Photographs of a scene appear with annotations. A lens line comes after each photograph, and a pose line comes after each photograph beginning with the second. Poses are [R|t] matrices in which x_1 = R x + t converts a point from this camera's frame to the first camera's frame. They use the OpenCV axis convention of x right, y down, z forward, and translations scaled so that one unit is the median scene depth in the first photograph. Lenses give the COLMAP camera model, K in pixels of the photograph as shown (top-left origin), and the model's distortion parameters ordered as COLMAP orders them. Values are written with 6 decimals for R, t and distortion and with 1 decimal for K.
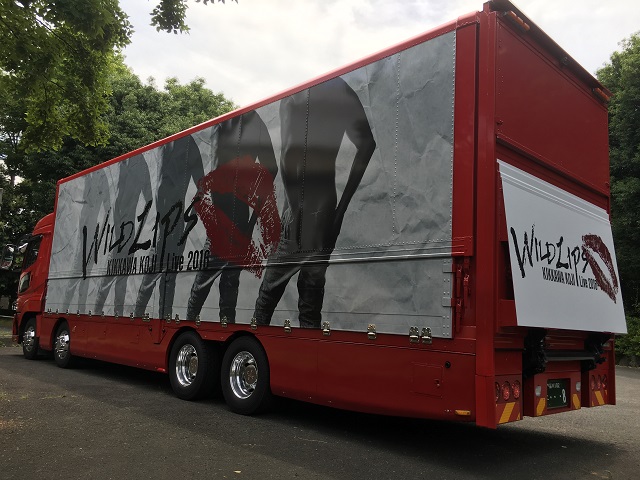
lens RADIAL K [[536.6, 0, 320.1], [0, 536.6, 240.4], [0, 0, 1]] dist [0.034103, -0.004964]
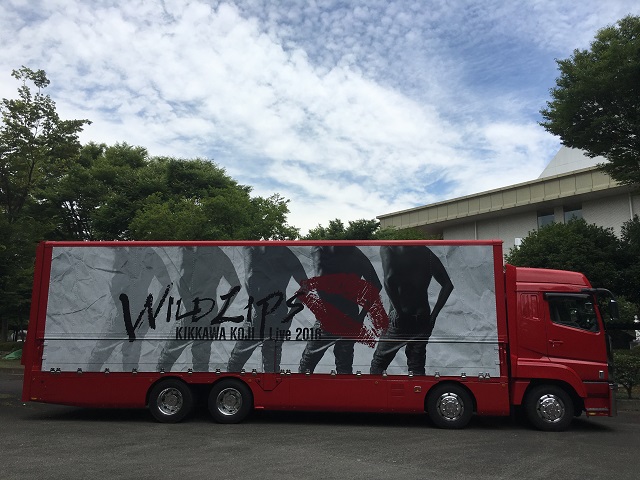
lens RADIAL K [[575.9, 0, 319.2], [0, 575.9, 238.1], [0, 0, 1]] dist [0.033250, 0.004312]
pose [[0.768178, 0.080416, 0.635166, -1.350279], [-0.066616, 0.996735, -0.045626, -0.174712], [-0.636761, -0.007263, 0.771027, -0.325521]]
